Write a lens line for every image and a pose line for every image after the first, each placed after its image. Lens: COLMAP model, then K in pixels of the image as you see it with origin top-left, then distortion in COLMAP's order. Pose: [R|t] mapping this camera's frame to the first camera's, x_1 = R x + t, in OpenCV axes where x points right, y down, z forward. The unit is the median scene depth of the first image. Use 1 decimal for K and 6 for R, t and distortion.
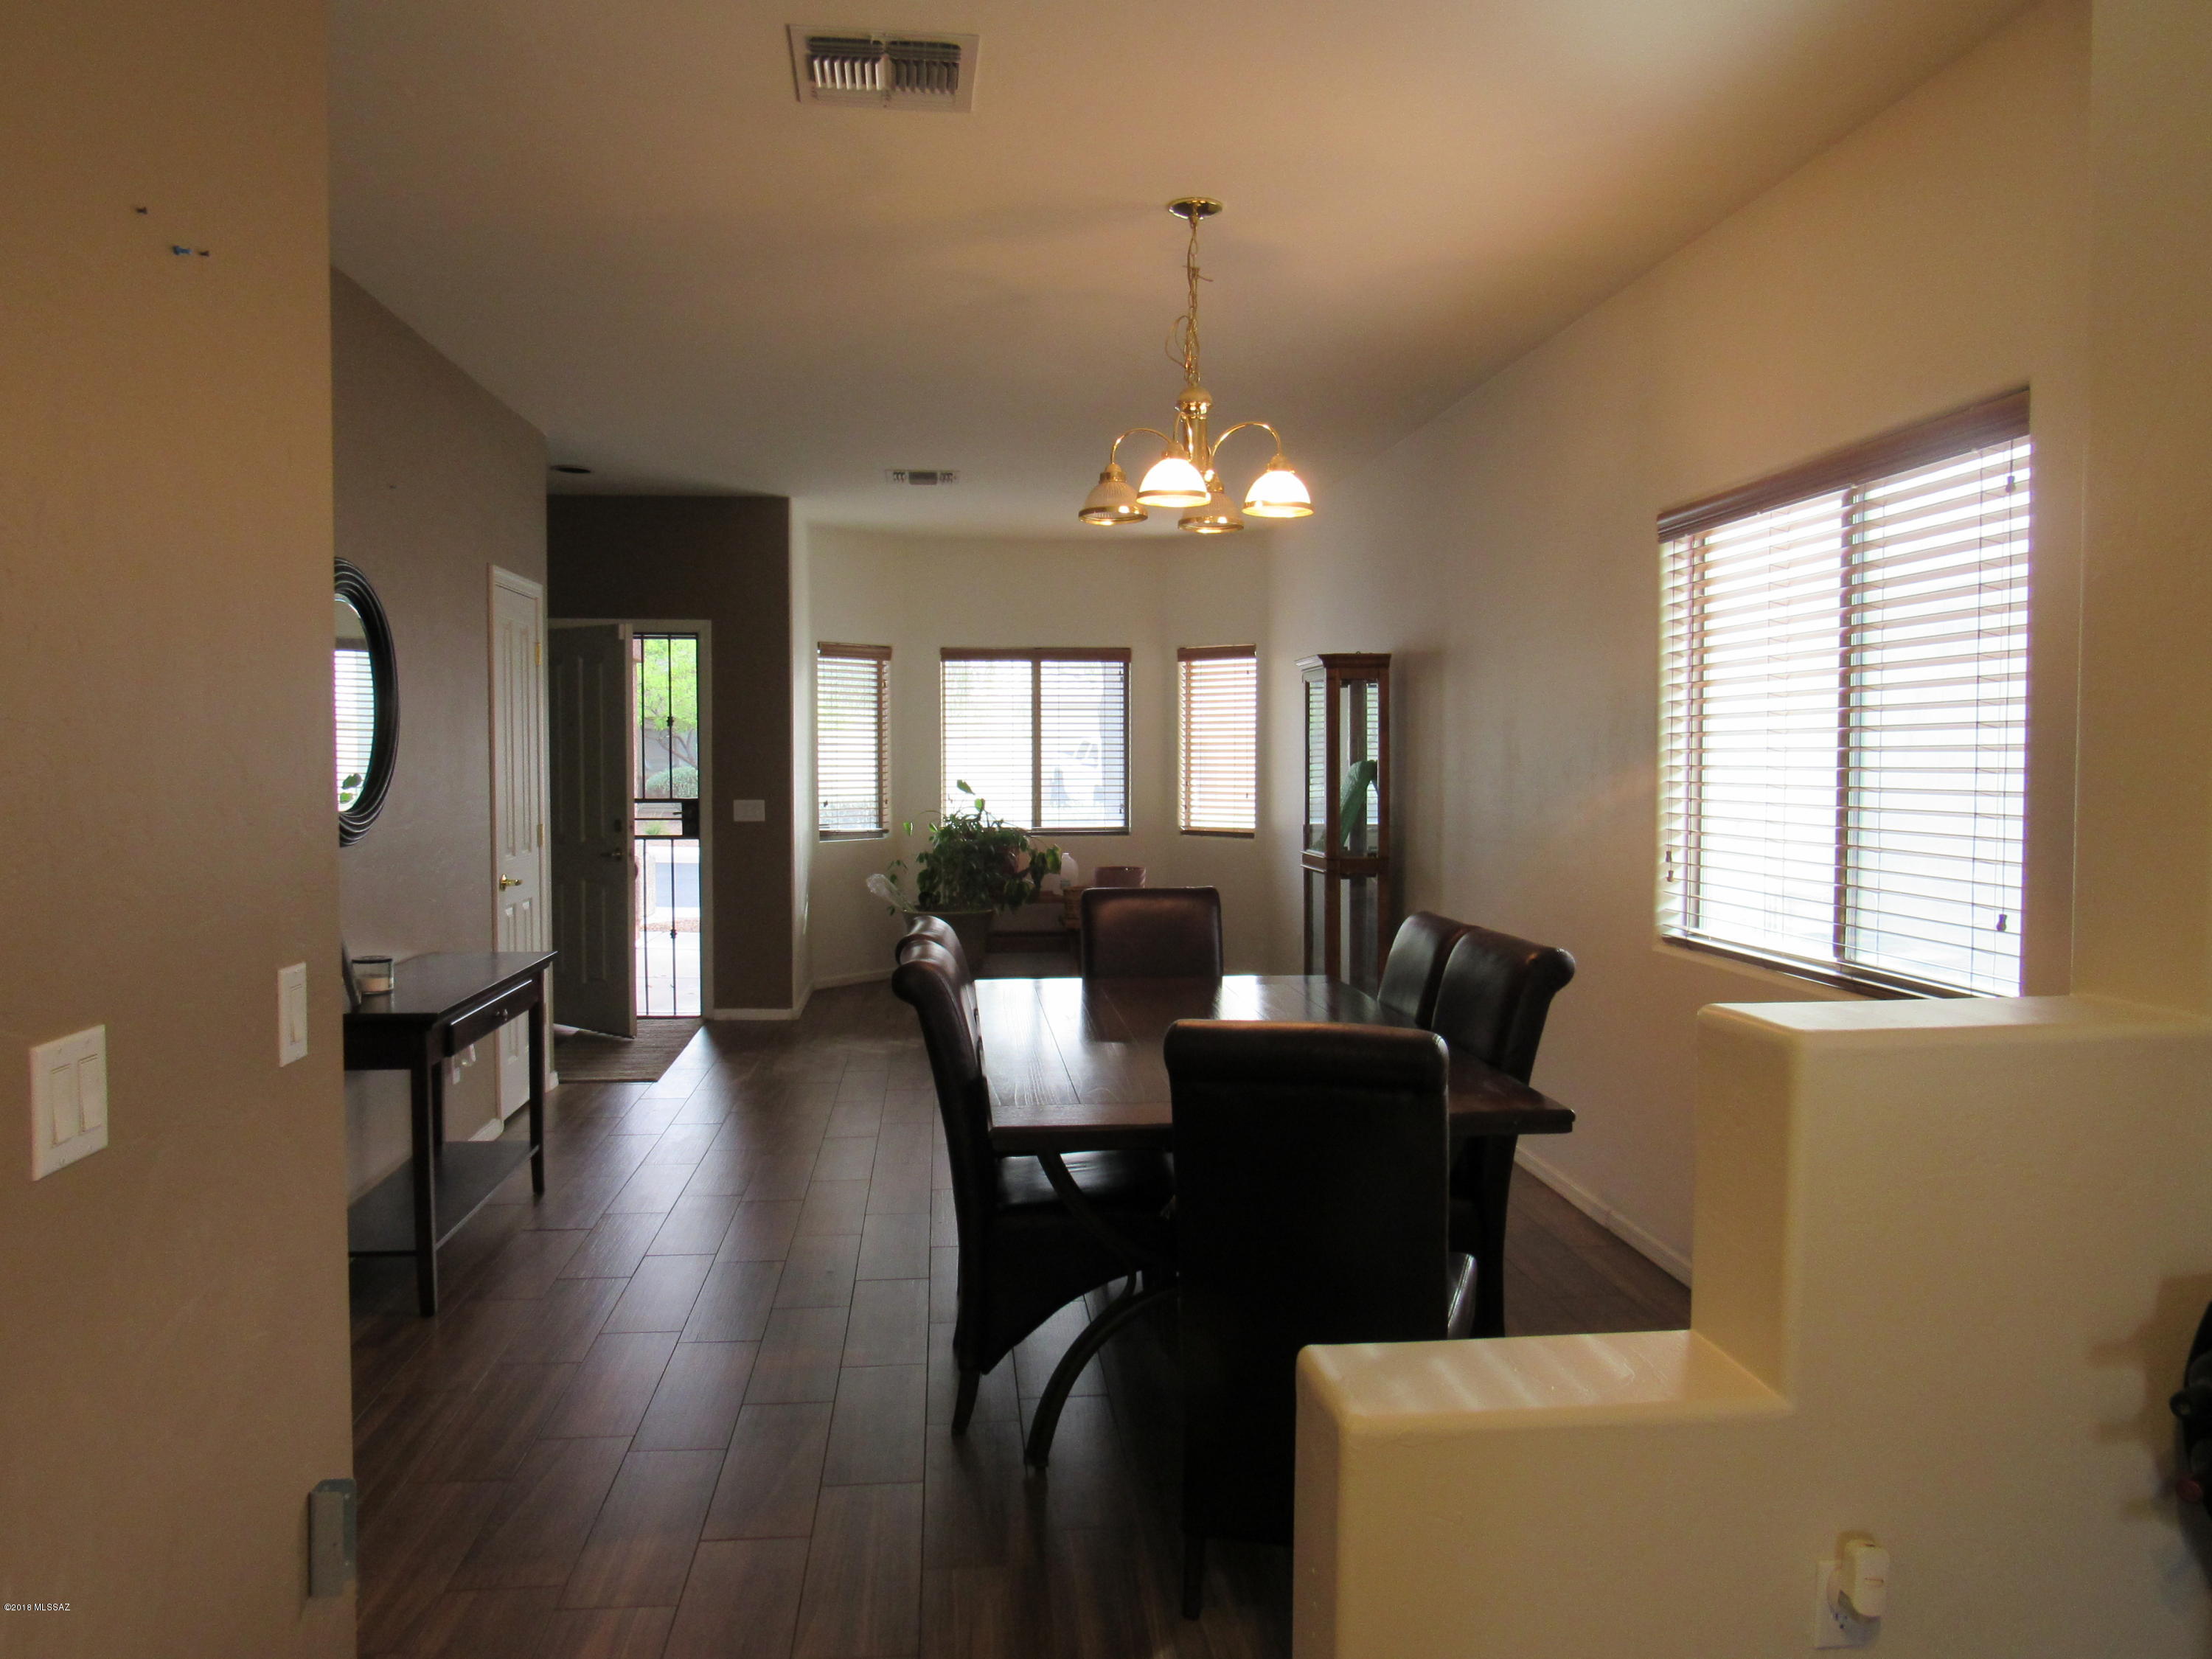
lens RADIAL K [[1542.6, 0, 1105.8], [0, 1542.6, 819.0], [0, 0, 1]] dist [-0.017062, 0.005327]
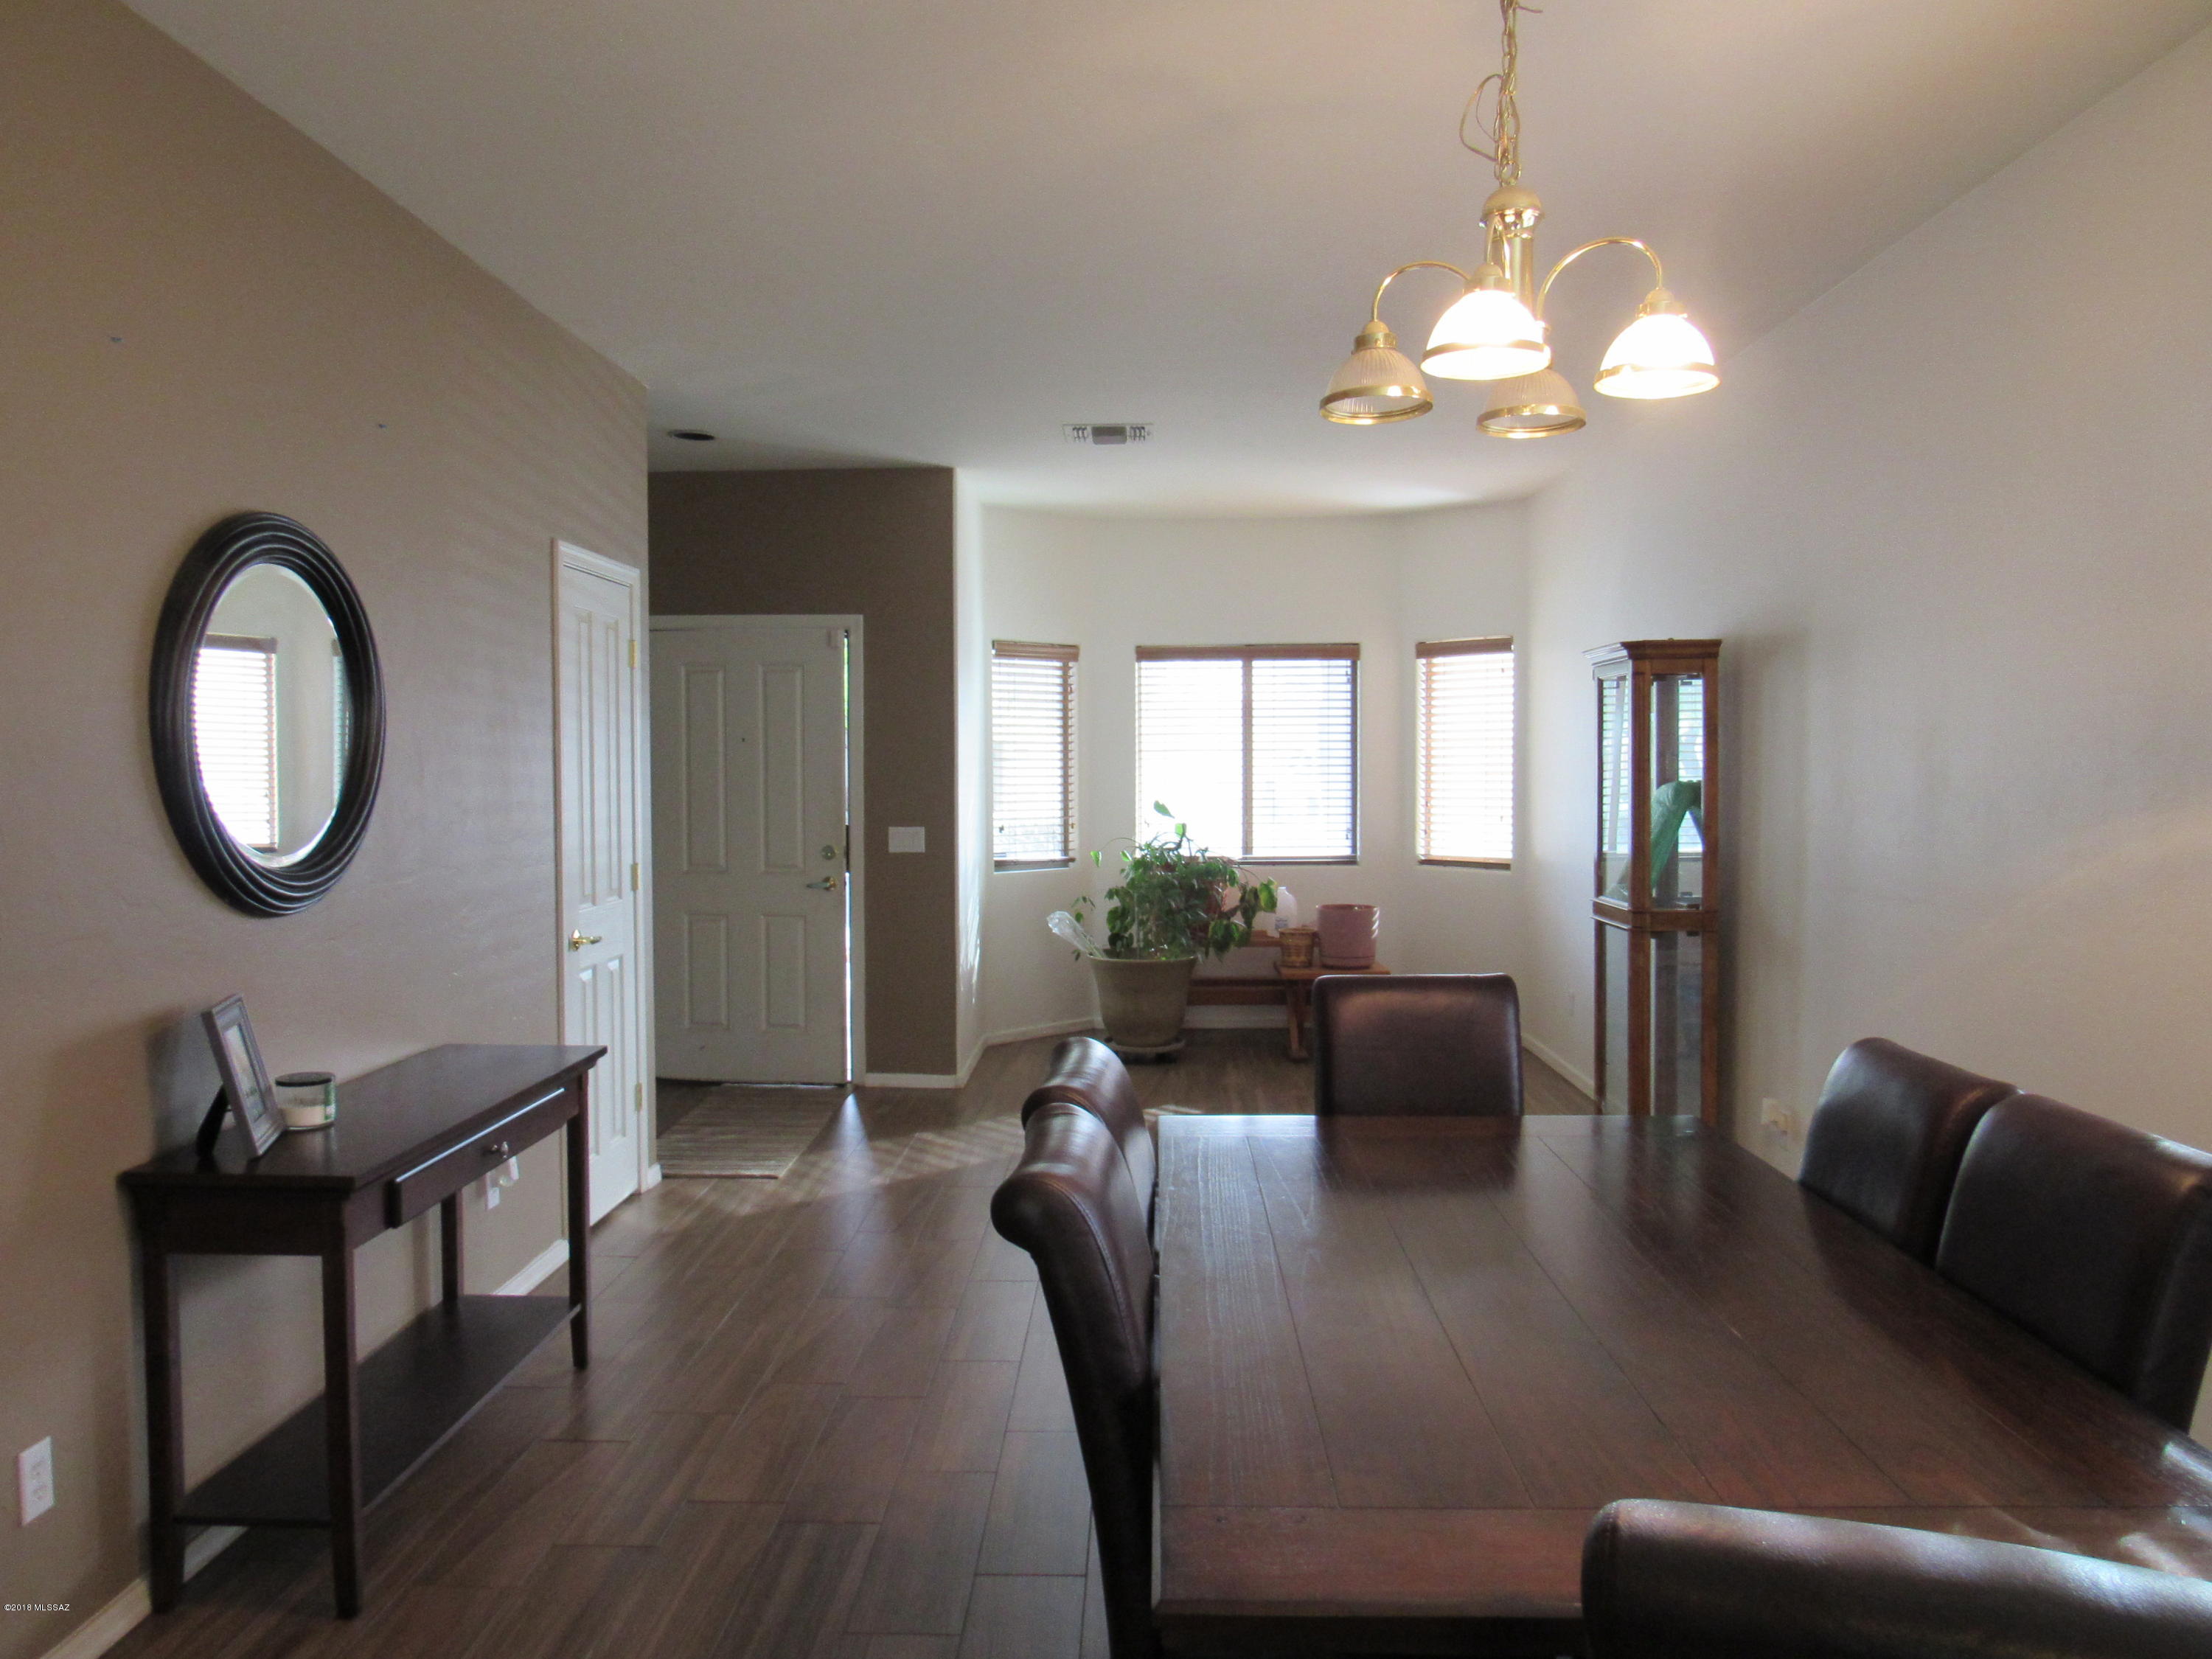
lens RADIAL K [[1542.6, 0, 1105.8], [0, 1542.6, 819.0], [0, 0, 1]] dist [-0.017062, 0.005327]
pose [[0.990828, 0.000856, -0.135125, -0.008136], [-0.001533, 0.999987, -0.004903, -0.011588], [0.135119, 0.005065, 0.990816, 0.160587]]
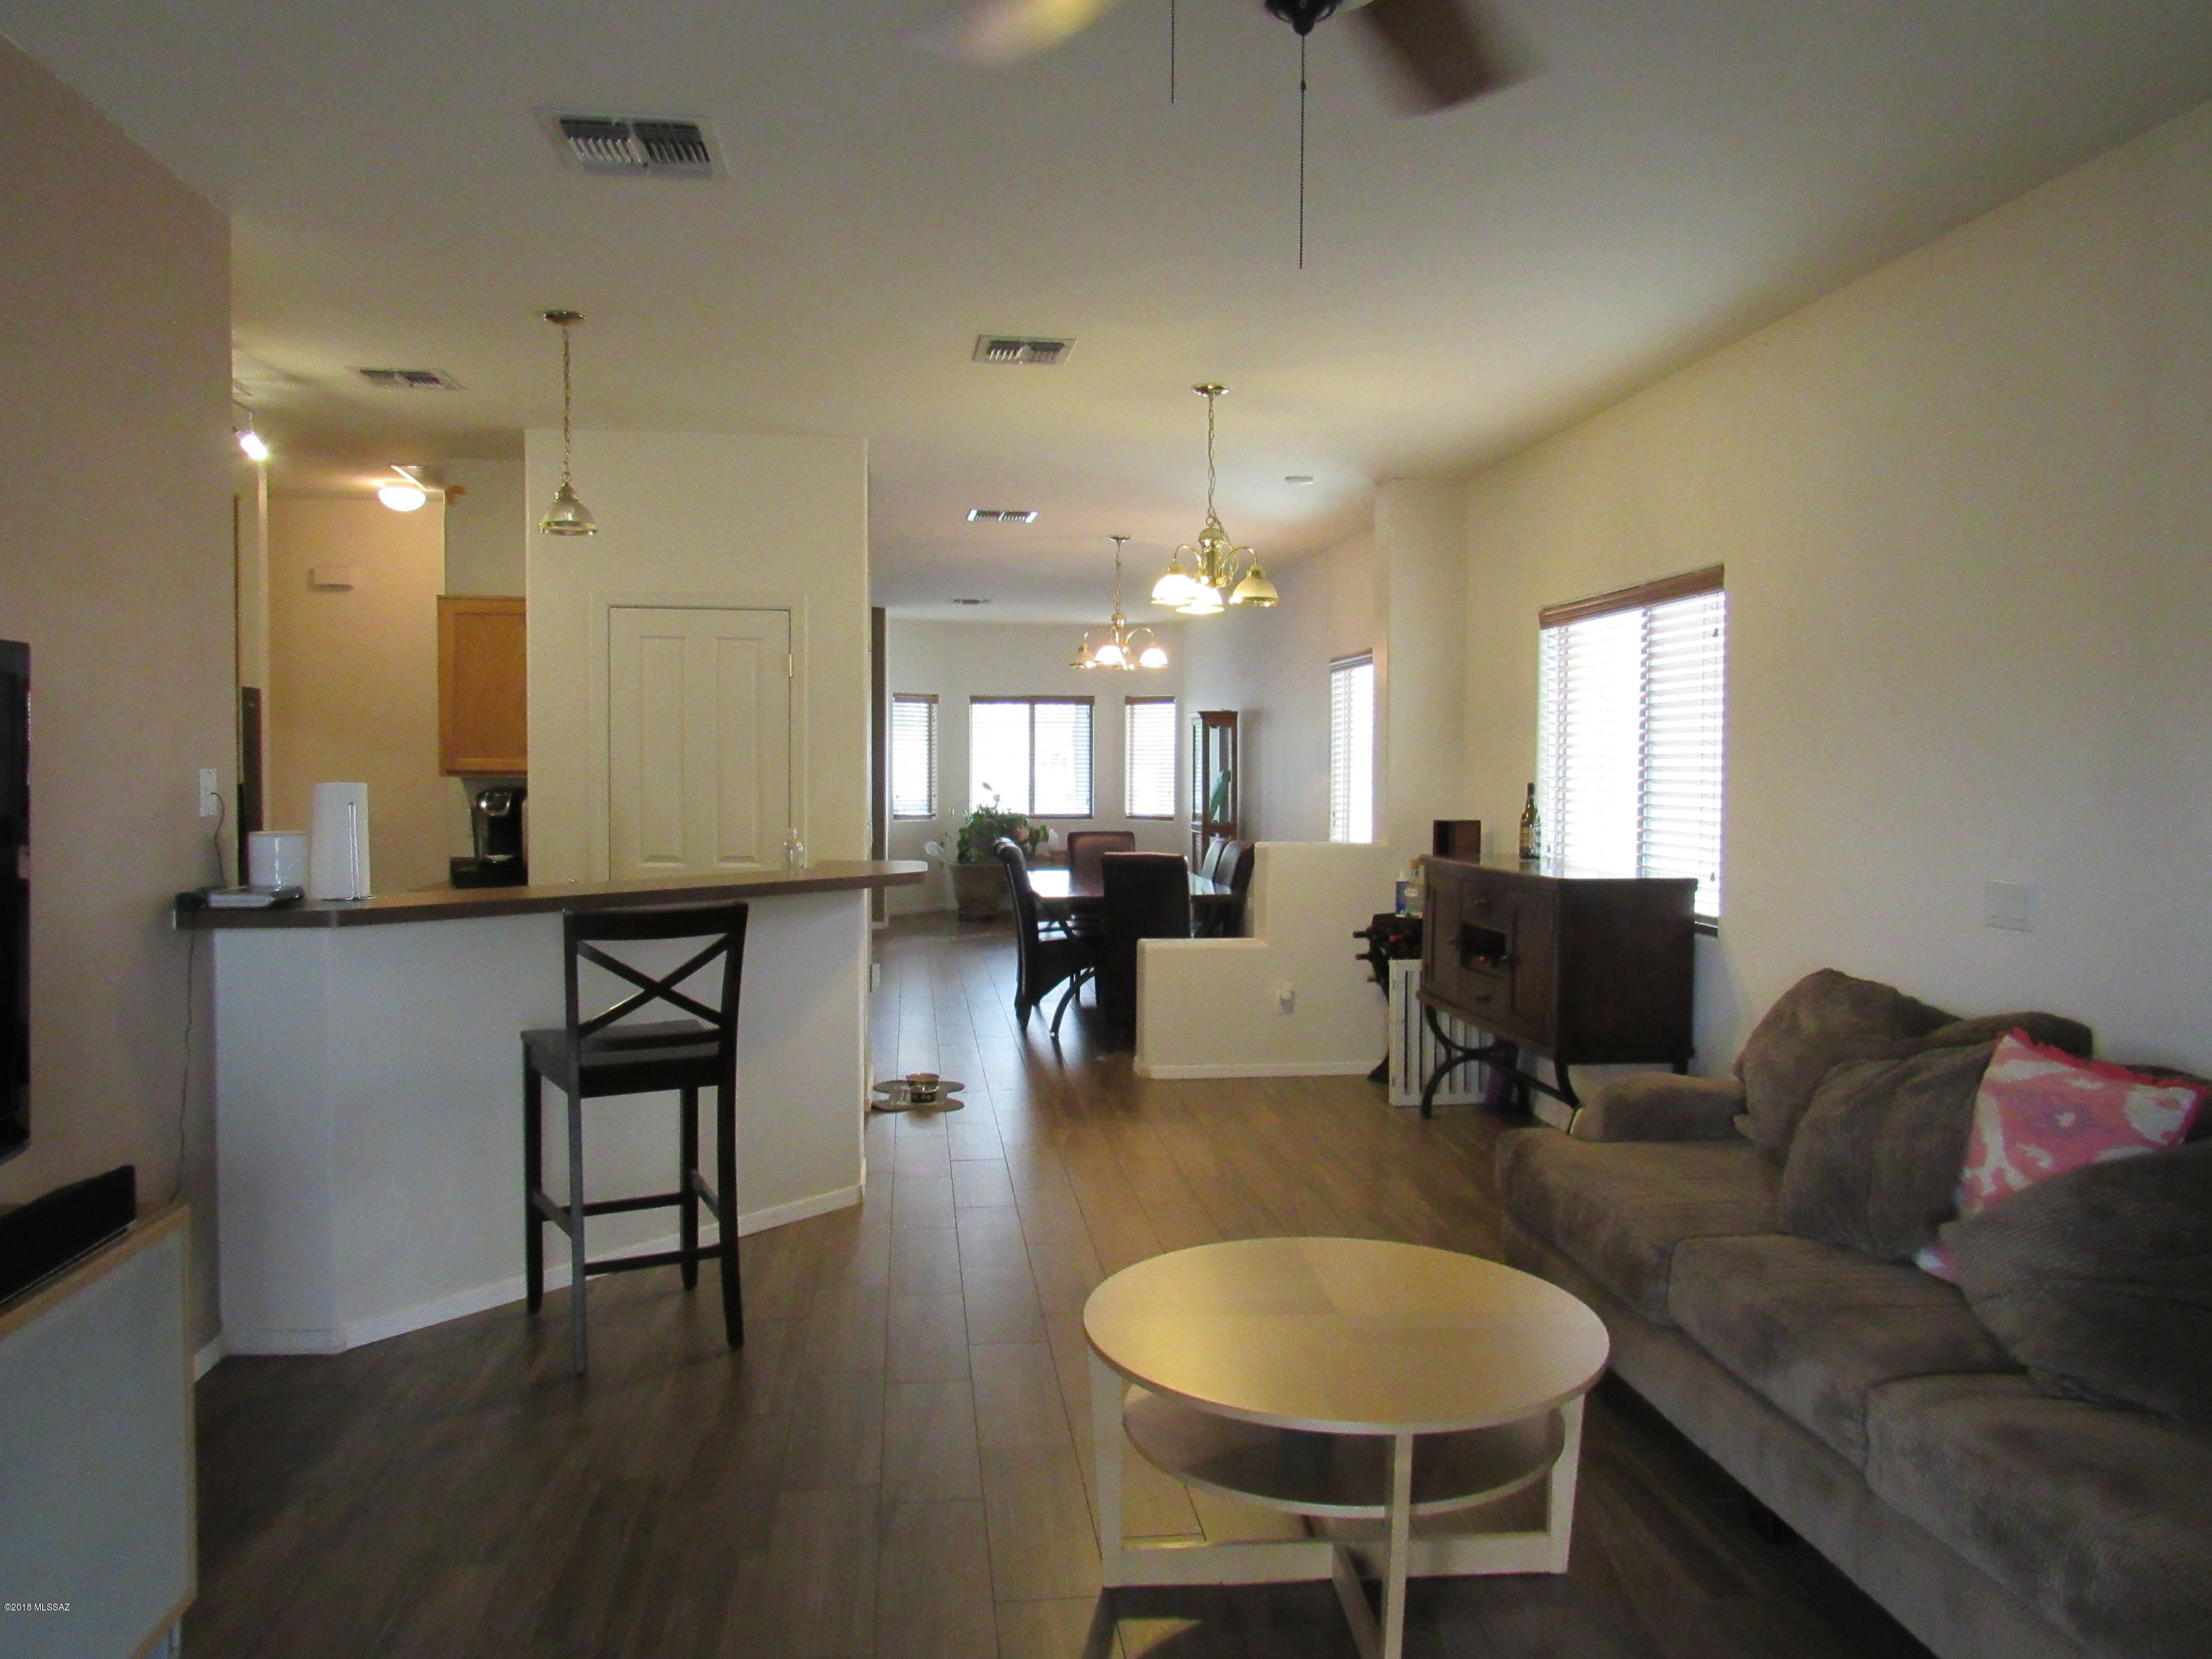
lens RADIAL K [[1542.6, 0, 1105.8], [0, 1542.6, 819.0], [0, 0, 1]] dist [-0.017062, 0.005327]
pose [[0.999760, 0.004247, 0.021495, -0.005142], [-0.004126, 0.999975, -0.005664, 0.021367], [-0.021518, 0.005574, 0.999753, -0.580257]]
